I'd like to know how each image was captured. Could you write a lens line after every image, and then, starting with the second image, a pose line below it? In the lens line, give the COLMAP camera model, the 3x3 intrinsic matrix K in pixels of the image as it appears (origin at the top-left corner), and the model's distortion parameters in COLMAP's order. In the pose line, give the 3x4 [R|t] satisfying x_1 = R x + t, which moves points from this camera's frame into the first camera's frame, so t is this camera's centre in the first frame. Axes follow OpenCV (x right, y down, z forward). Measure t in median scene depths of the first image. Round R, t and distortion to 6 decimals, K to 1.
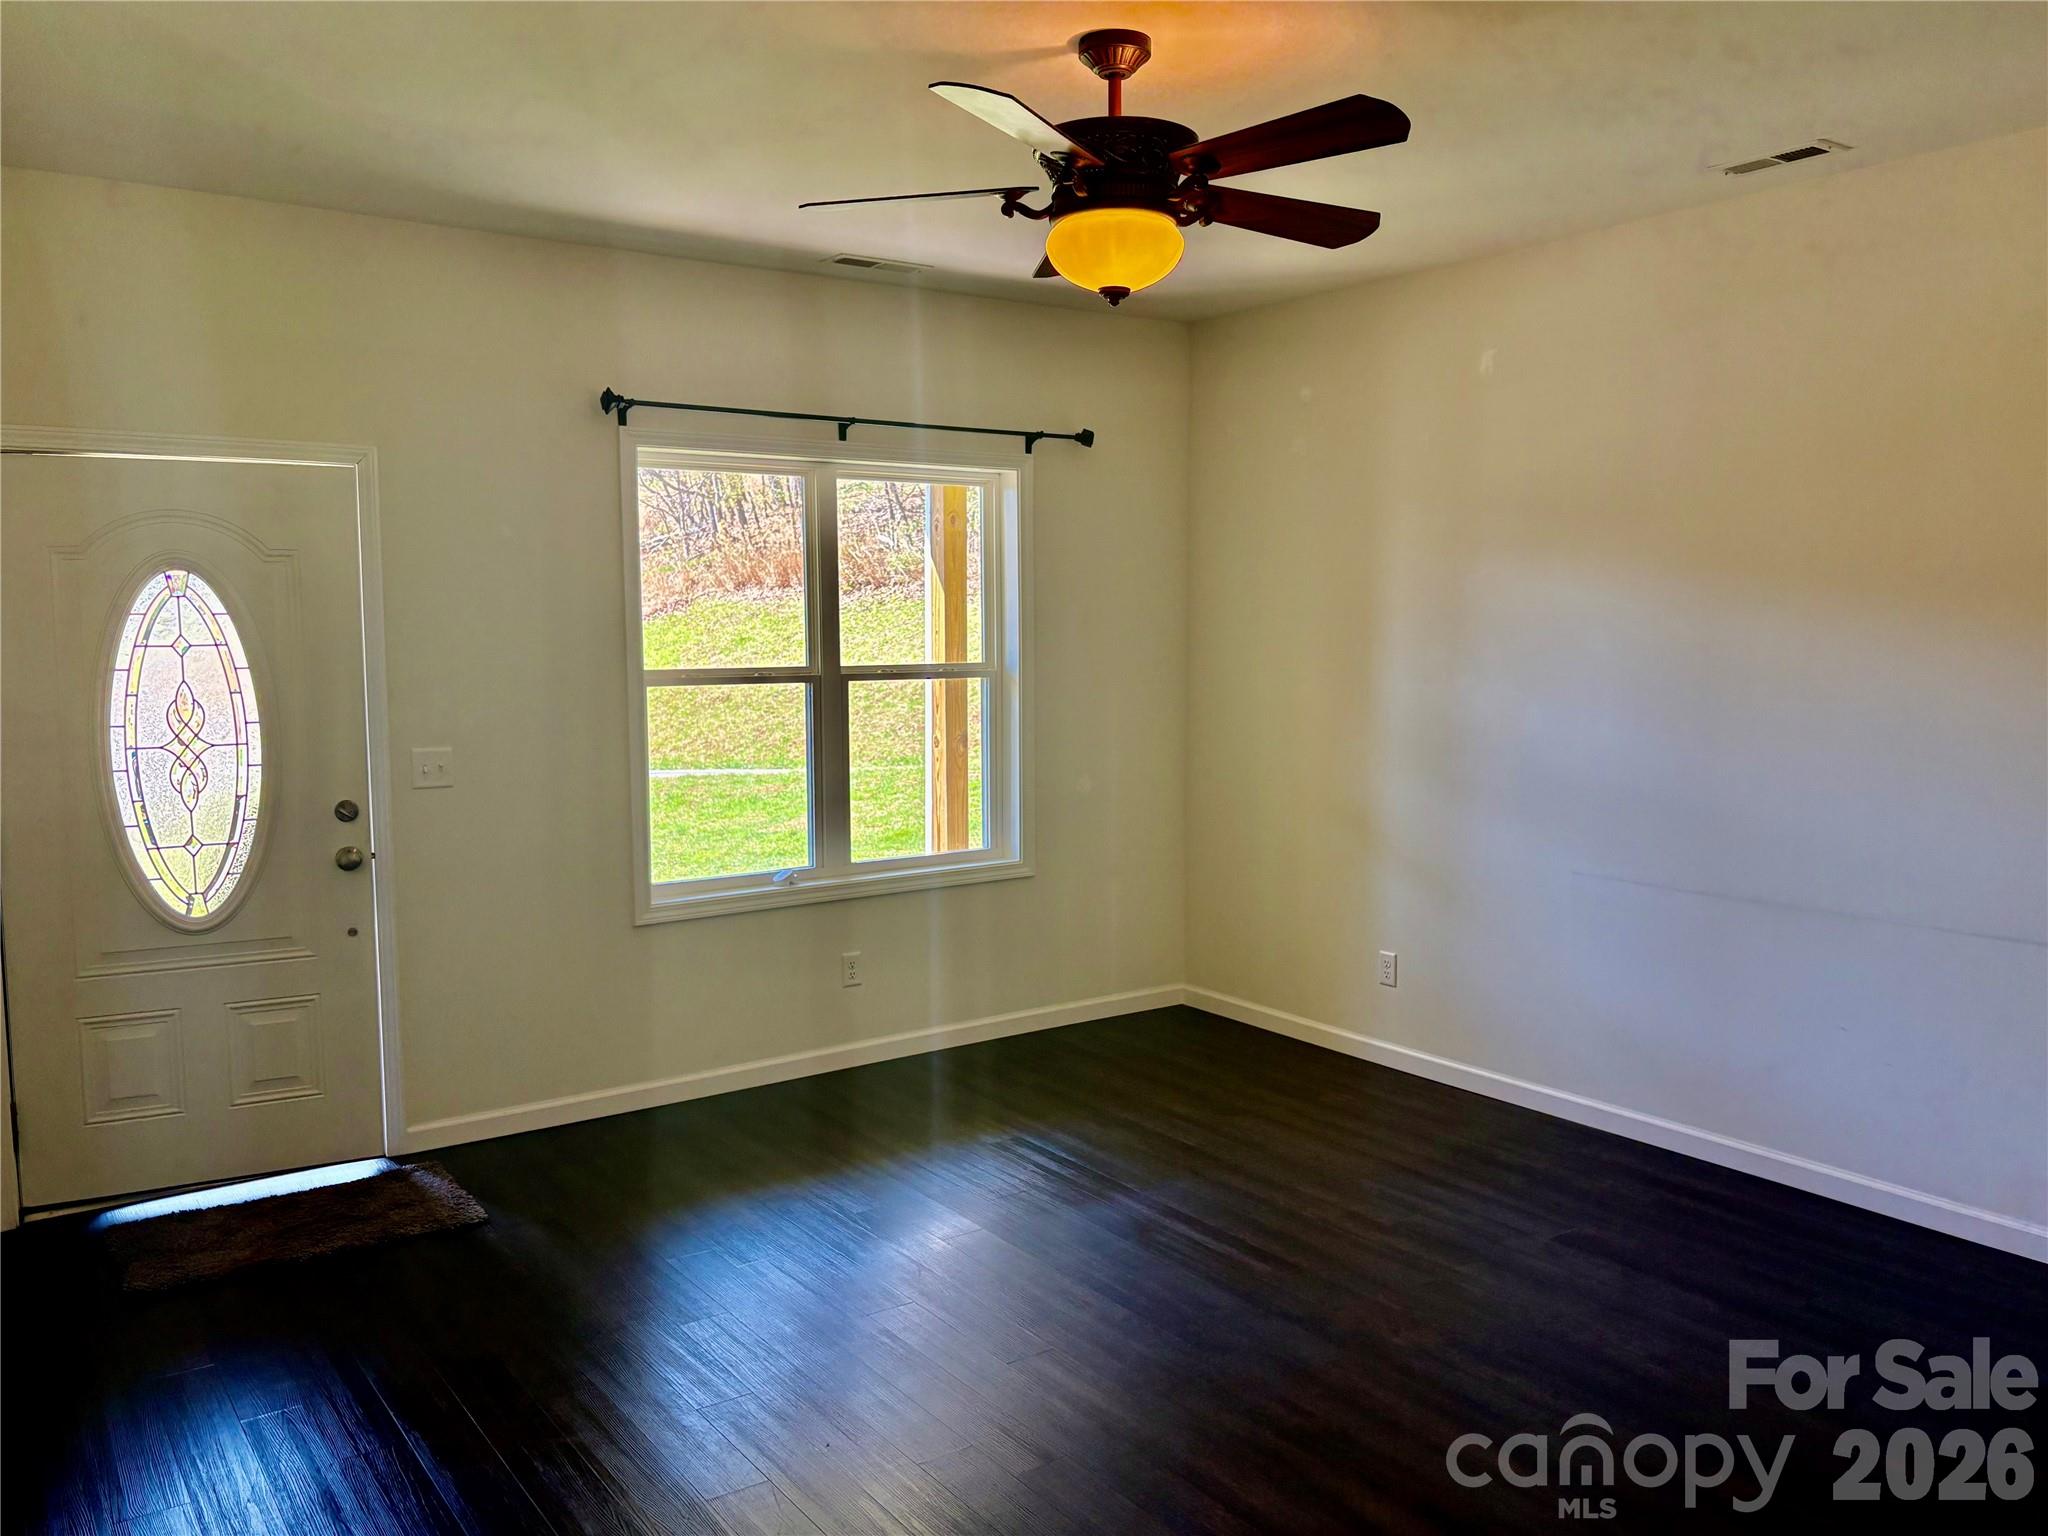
lens RADIAL K [[1598.5, 0, 1028.1], [0, 1598.5, 767.9], [0, 0, 1]] dist [0.030874, -0.003215]
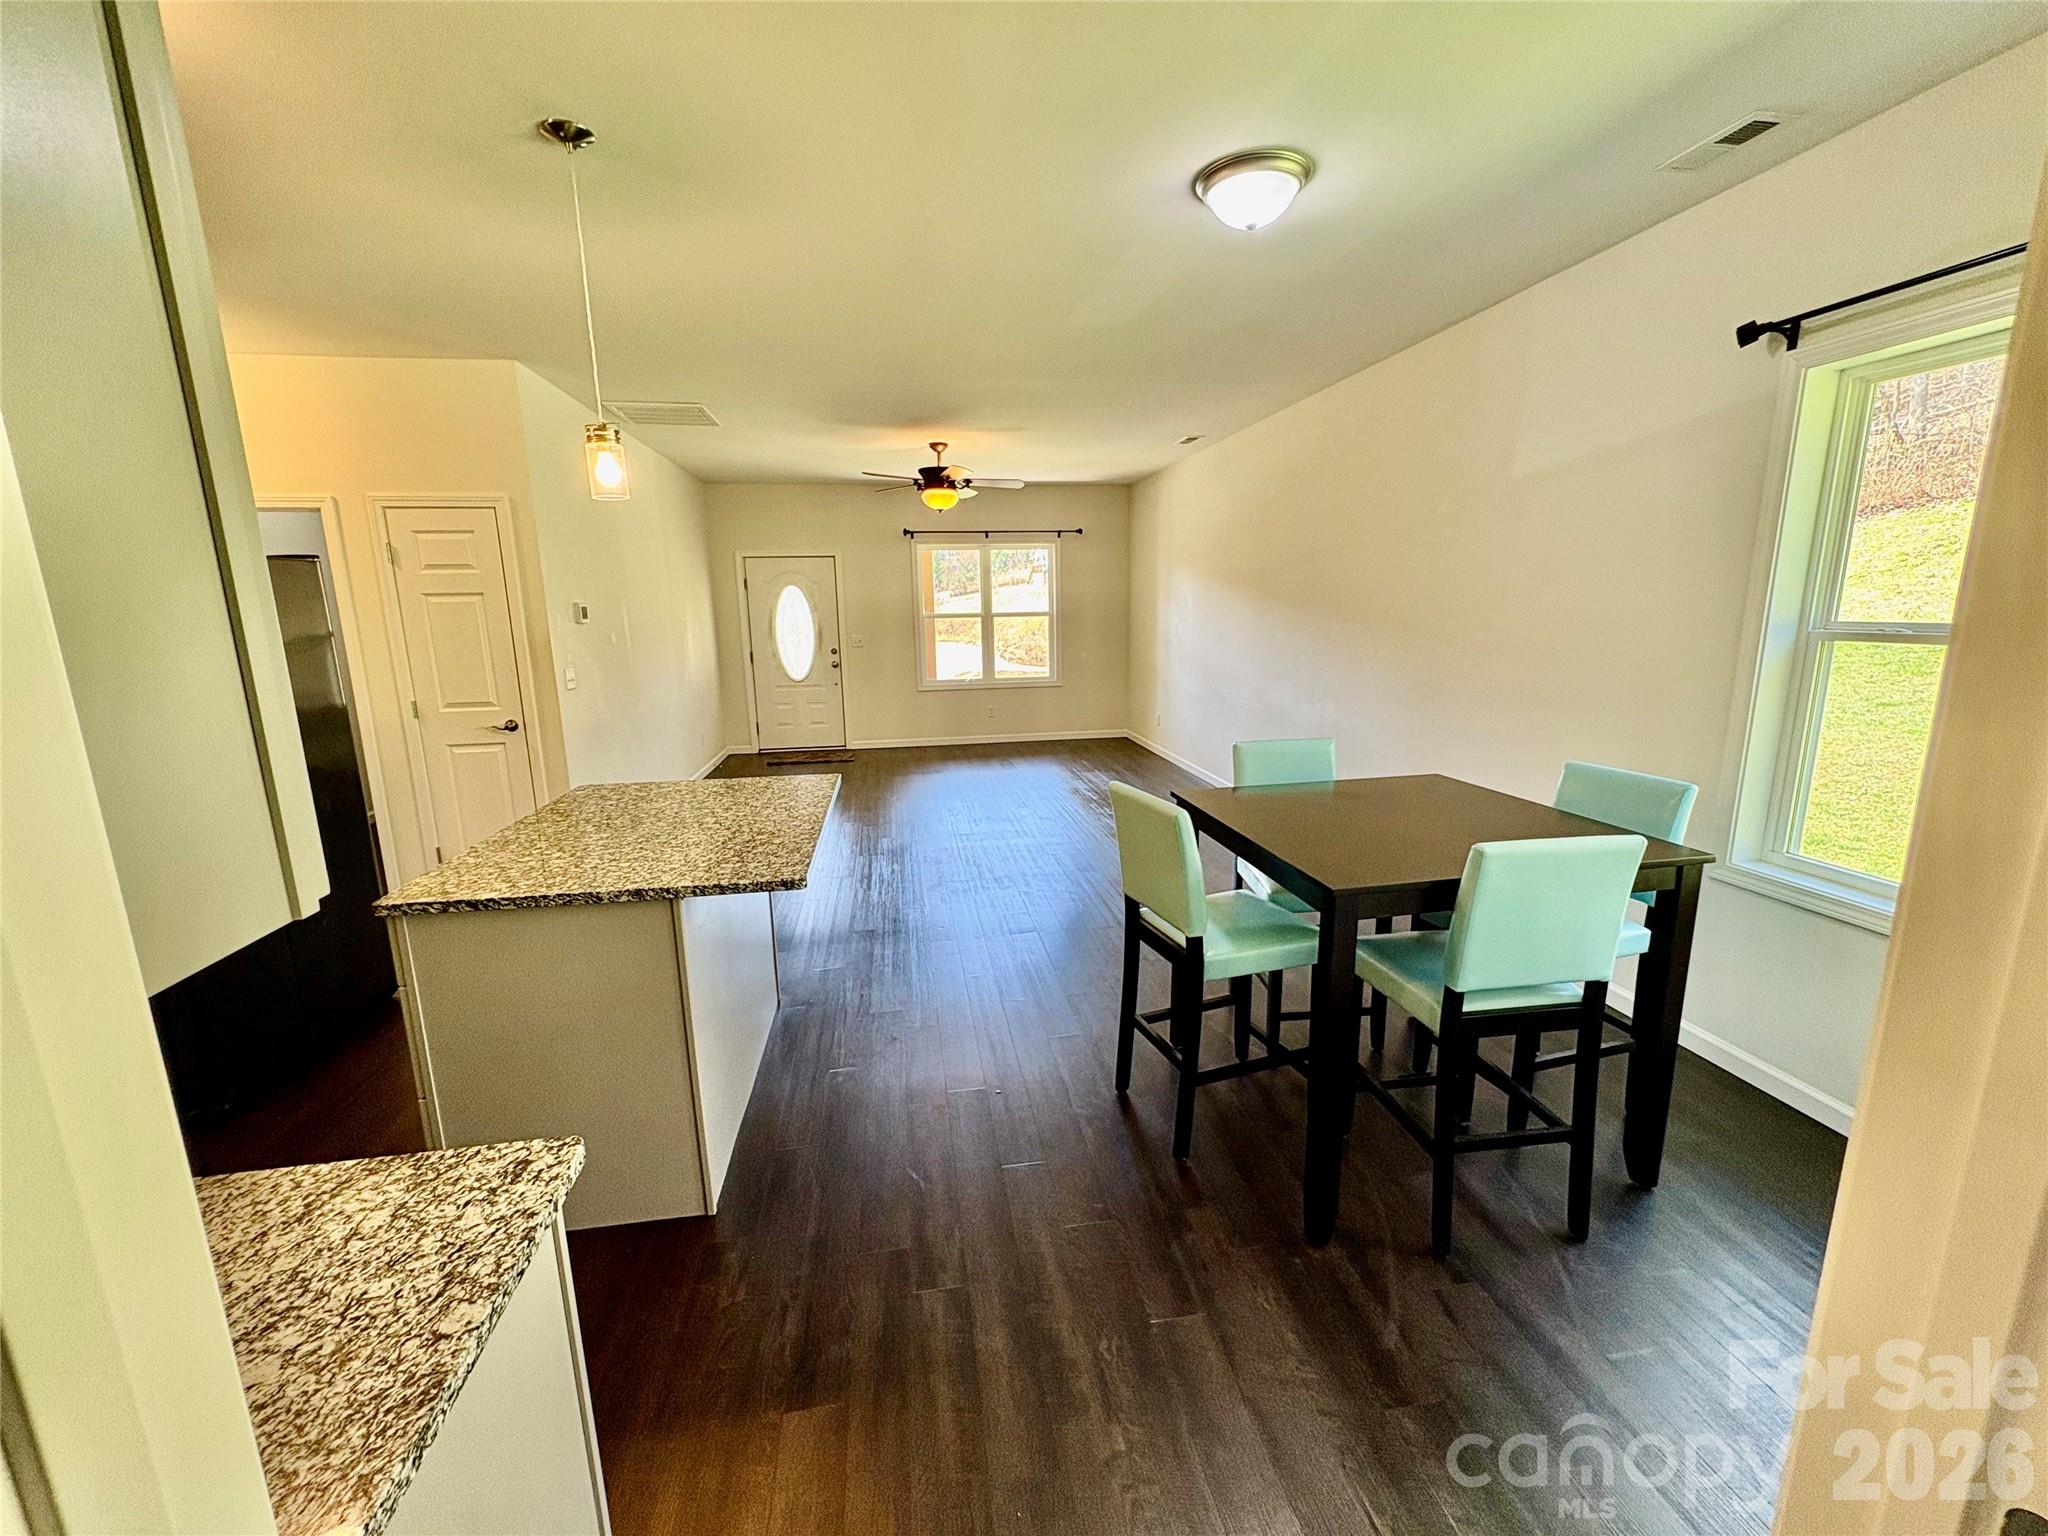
lens RADIAL K [[816.2, 0, 1021.3], [0, 816.2, 763.0], [0, 0, 1]] dist [-0.003203, 0.000274]
pose [[0.897508, 0.076955, -0.434233, 0.653249], [-0.030032, 0.993036, 0.113915, 0.046143], [0.439975, -0.089199, 0.893569, -0.420199]]
